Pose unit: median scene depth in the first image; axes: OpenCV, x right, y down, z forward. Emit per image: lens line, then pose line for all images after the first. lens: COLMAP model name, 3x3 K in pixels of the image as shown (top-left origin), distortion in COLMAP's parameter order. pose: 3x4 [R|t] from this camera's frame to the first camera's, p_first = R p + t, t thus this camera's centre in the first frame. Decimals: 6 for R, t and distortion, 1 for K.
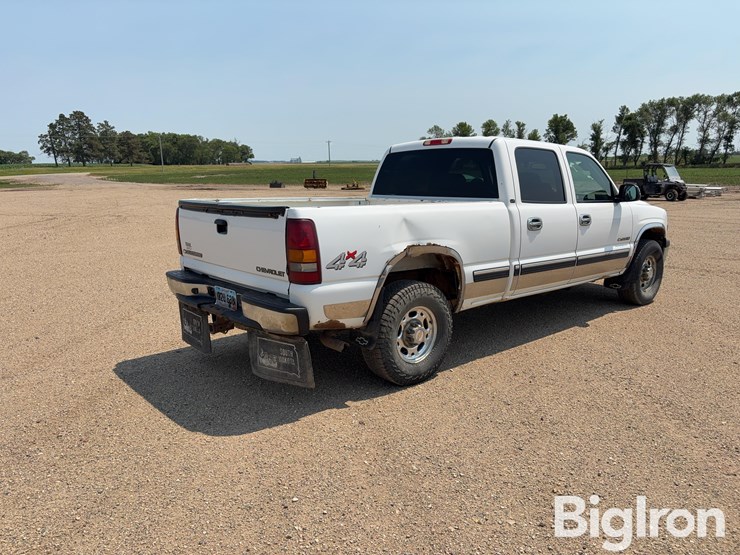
lens RADIAL K [[561.4, 0, 371.4], [0, 561.4, 283.9], [0, 0, 1]] dist [0.058895, -0.070616]
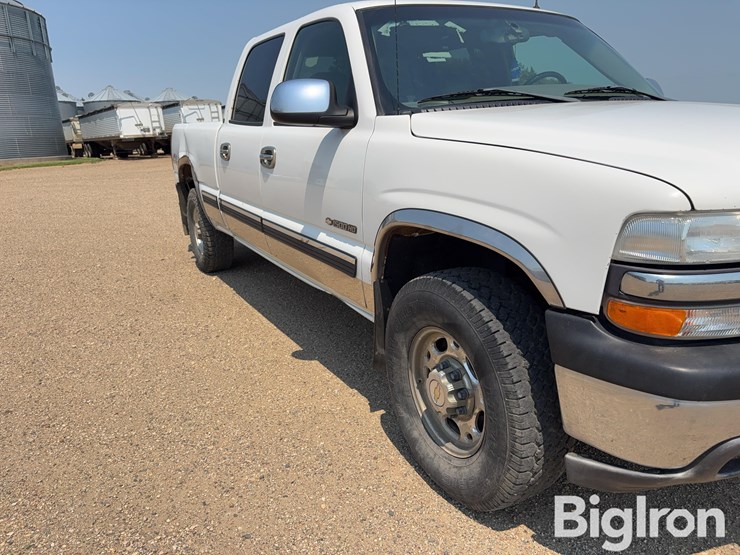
lens RADIAL K [[561.4, 0, 370.6], [0, 561.4, 279.0], [0, 0, 1]] dist [0.058895, -0.070616]
pose [[-0.231956, 0.264405, -0.936102, 0.903676], [-0.145383, 0.942116, 0.302128, -0.183037], [0.961800, 0.206174, -0.180089, 1.221872]]
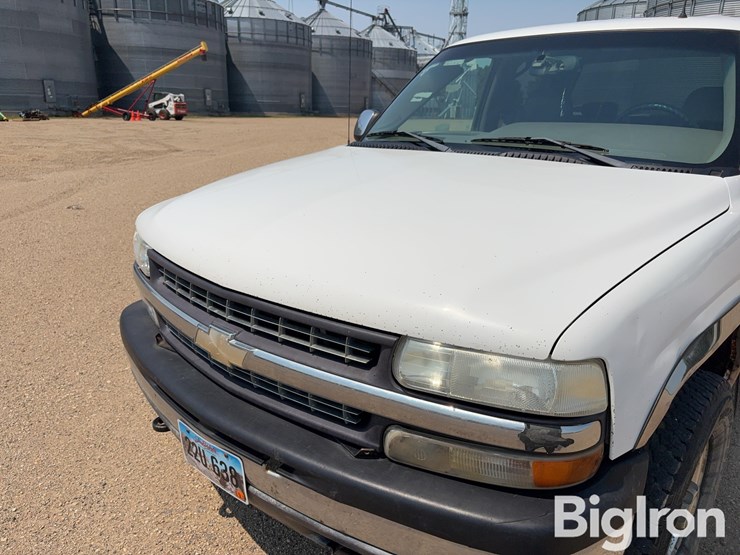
lens RADIAL K [[561.4, 0, 374.1], [0, 561.4, 282.6], [0, 0, 1]] dist [0.058895, -0.070616]
pose [[-0.994822, 0.027515, -0.097835, 0.545218], [-0.023679, 0.873405, 0.486418, -0.315928], [0.098834, 0.486216, -0.868231, 1.659480]]
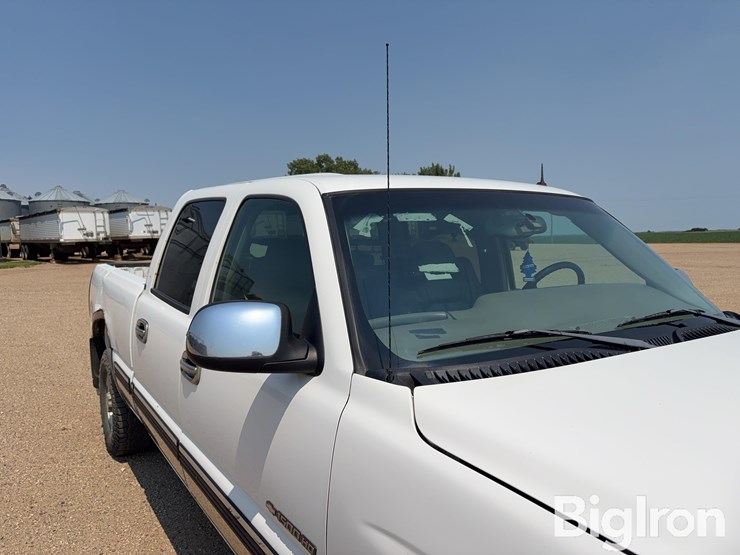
lens RADIAL K [[561.4, 0, 370.5], [0, 561.4, 280.3], [0, 0, 1]] dist [0.058895, -0.070616]
pose [[-0.149029, 0.089403, -0.984783, 0.745848], [-0.181229, 0.976566, 0.116083, -0.241557], [0.972084, 0.195771, -0.129334, 1.163345]]
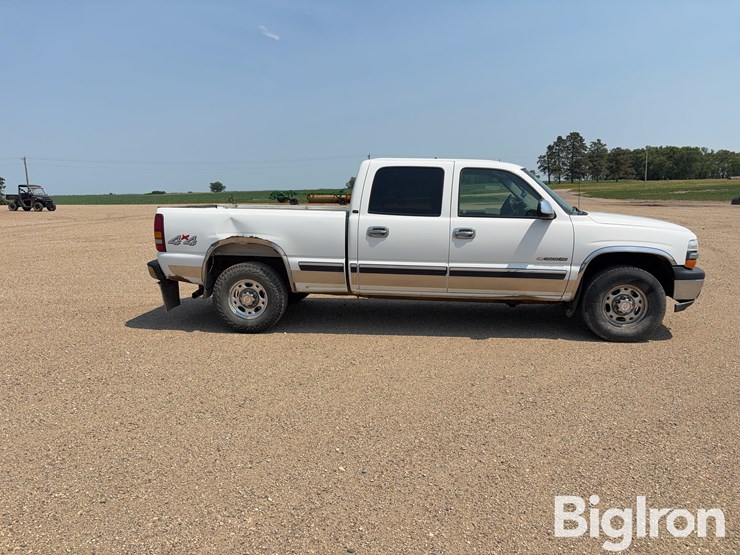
lens RADIAL K [[561.4, 0, 369.8], [0, 561.4, 282.0], [0, 0, 1]] dist [0.058895, -0.070616]
pose [[0.672071, 0.118881, -0.730882, 1.027652], [-0.140889, 0.989527, 0.031398, -0.032741], [0.726960, 0.081871, 0.681782, 0.176975]]
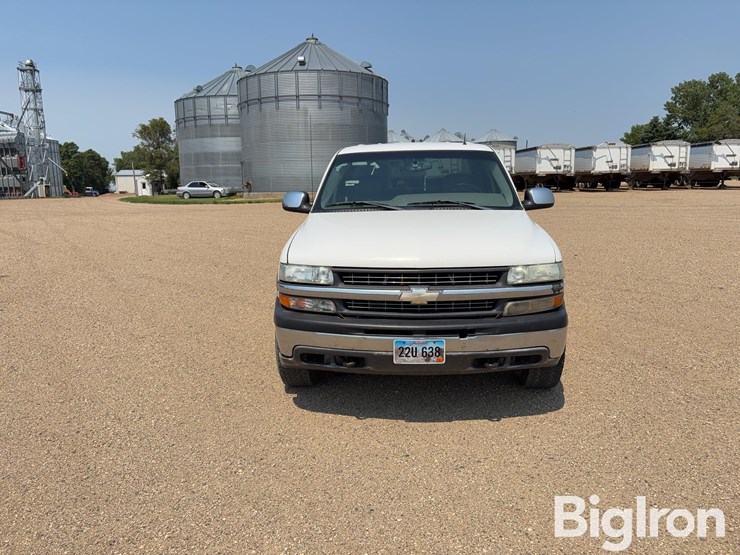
lens RADIAL K [[561.4, 0, 368.1], [0, 561.4, 277.8], [0, 0, 1]] dist [0.058895, -0.070616]
pose [[-0.714592, 0.142515, -0.684871, 1.039758], [-0.117205, 0.940797, 0.318062, -0.357939], [0.689653, 0.307555, -0.655582, 1.780883]]
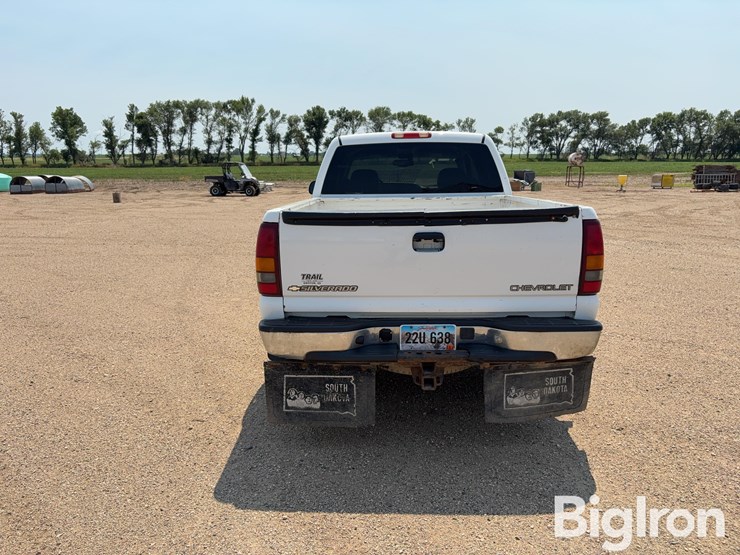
lens RADIAL K [[561.4, 0, 370.0], [0, 561.4, 280.6], [0, 0, 1]] dist [0.058895, -0.070616]
pose [[0.684223, -0.145490, 0.714613, -0.619440], [0.147090, 0.987291, 0.060171, -0.078206], [-0.714285, 0.063942, 0.696927, 0.403068]]
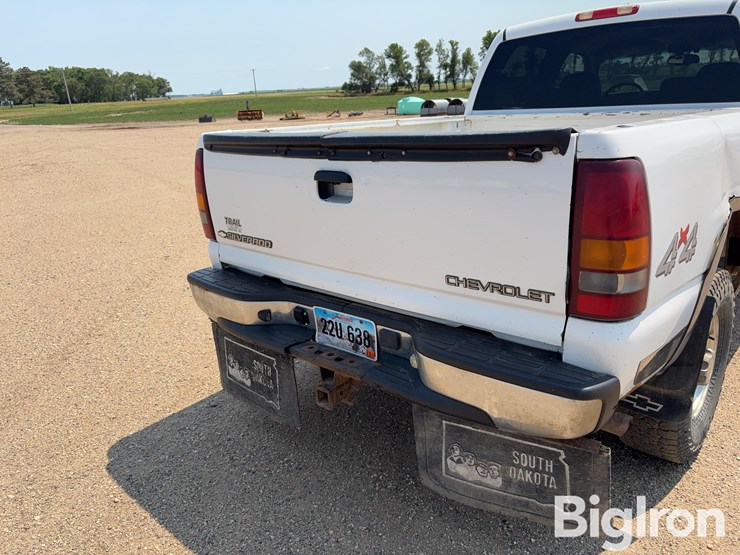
lens RADIAL K [[561.4, 0, 372.2], [0, 561.4, 281.5], [0, 0, 1]] dist [0.058895, -0.070616]
pose [[0.991144, -0.081081, 0.105166, -0.211419], [0.068533, 0.990659, 0.117890, -0.055808], [-0.113742, -0.109639, 0.987442, 0.390821]]
